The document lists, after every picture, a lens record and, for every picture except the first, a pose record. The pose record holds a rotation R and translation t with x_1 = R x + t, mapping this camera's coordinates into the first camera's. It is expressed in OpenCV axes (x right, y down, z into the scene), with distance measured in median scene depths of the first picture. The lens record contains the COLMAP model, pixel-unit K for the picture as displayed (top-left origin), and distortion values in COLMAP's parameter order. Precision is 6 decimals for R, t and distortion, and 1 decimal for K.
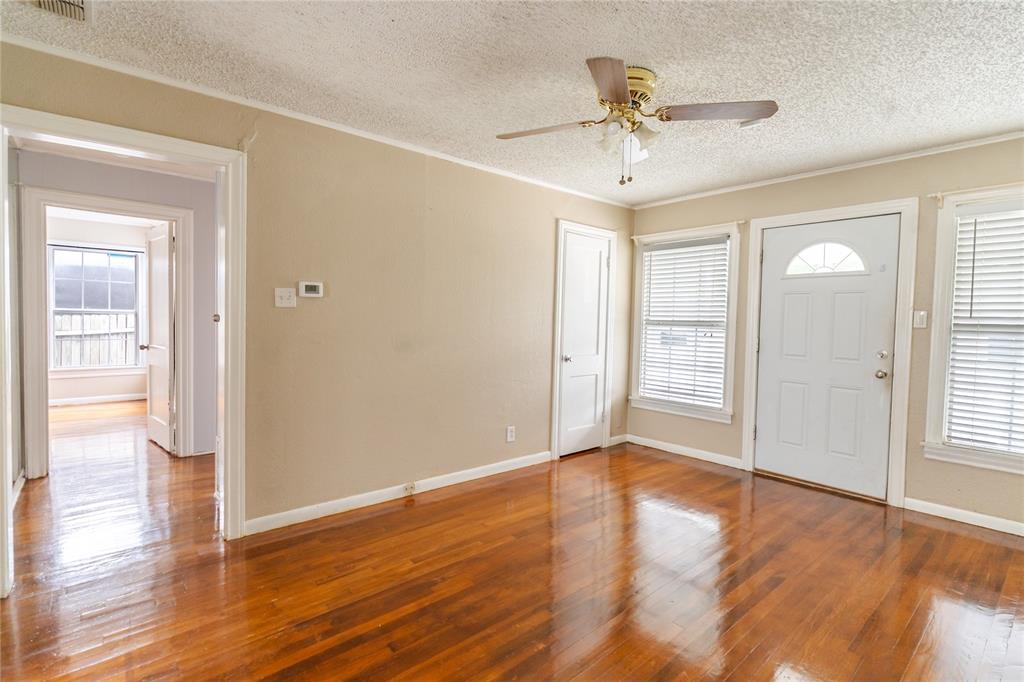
lens RADIAL K [[475.8, 0, 529.6], [0, 475.8, 334.7], [0, 0, 1]] dist [-0.000120, -0.000113]
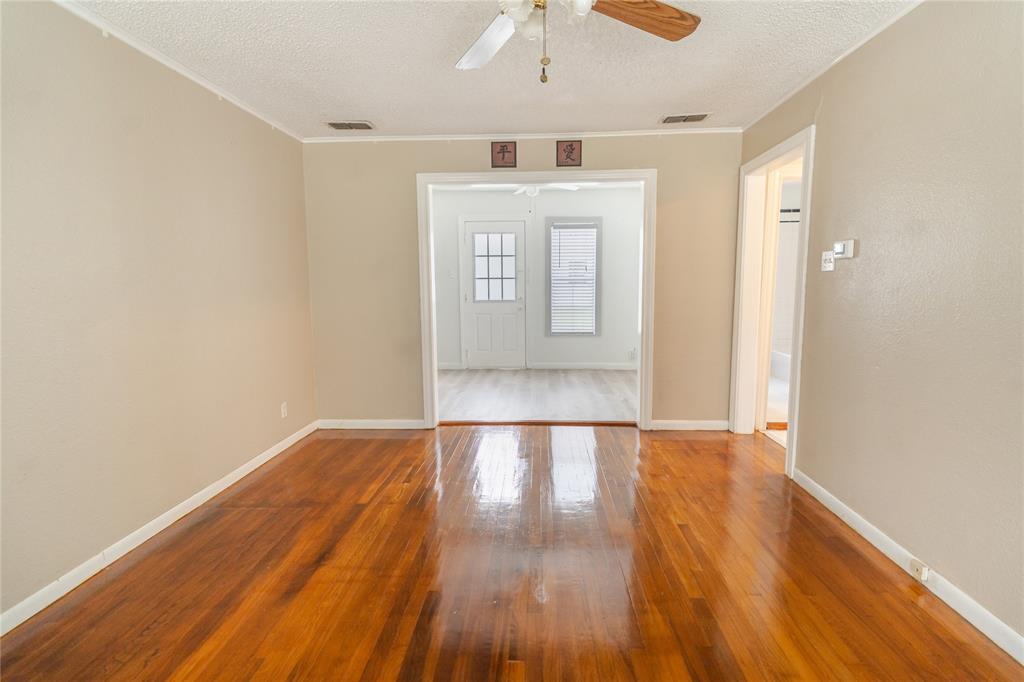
lens RADIAL K [[475.8, 0, 524.2], [0, 475.8, 341.2], [0, 0, 1]] dist [-0.000120, -0.000113]
pose [[-0.685431, 0.081572, -0.723554, 0.425865], [-0.032373, 0.989308, 0.142200, -0.025368], [0.727417, 0.120892, -0.675462, 0.868521]]
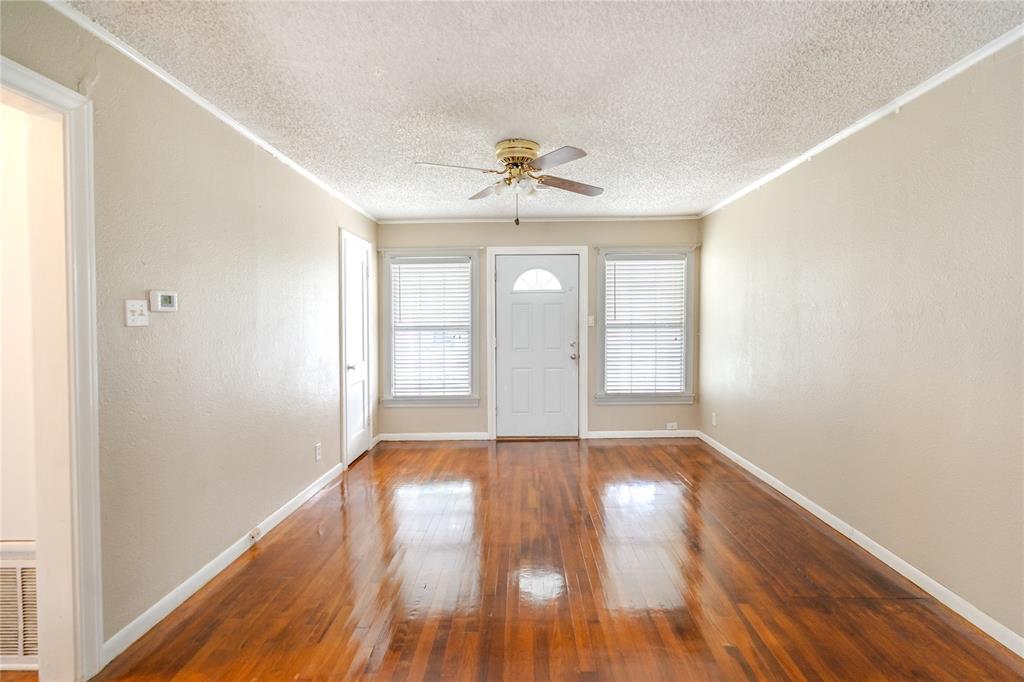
lens RADIAL K [[475.8, 0, 519.3], [0, 475.8, 335.6], [0, 0, 1]] dist [-0.000120, -0.000113]
pose [[0.670345, -0.046104, 0.740616, -0.469447], [0.045891, 0.998733, 0.020635, -0.023171], [-0.740629, 0.020155, 0.671611, 0.068798]]
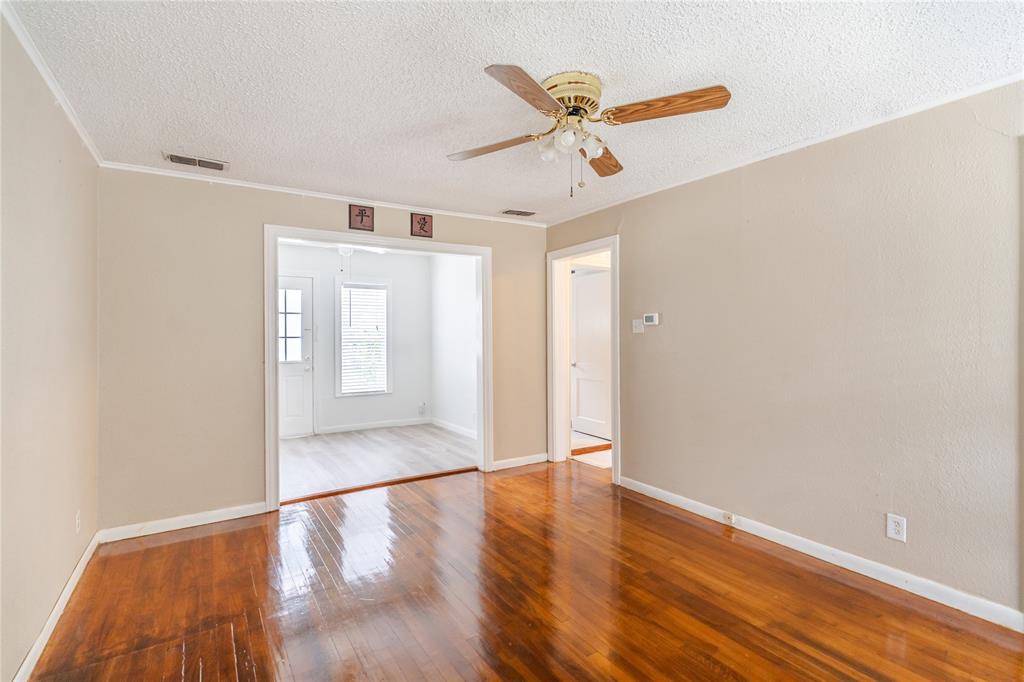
lens RADIAL K [[475.8, 0, 515.1], [0, 475.8, 340.6], [0, 0, 1]] dist [-0.000120, -0.000113]
pose [[-0.147775, -0.006601, -0.988999, 0.654345], [-0.032891, 0.999457, -0.001756, -0.015582], [0.988474, 0.032270, -0.147912, 0.607440]]
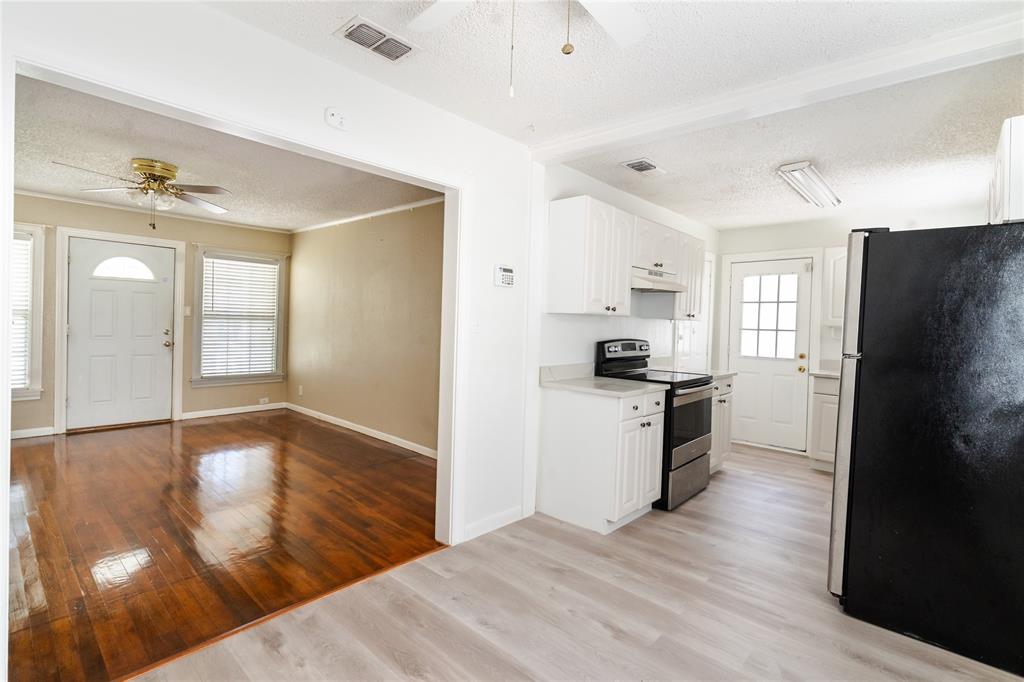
lens RADIAL K [[475.8, 0, 510.4], [0, 475.8, 334.4], [0, 0, 1]] dist [-0.000120, -0.000113]
pose [[-0.114331, -0.047792, 0.992292, -0.909569], [-0.001640, 0.998850, 0.047919, -0.027809], [-0.993441, 0.003851, -0.114278, 0.001752]]
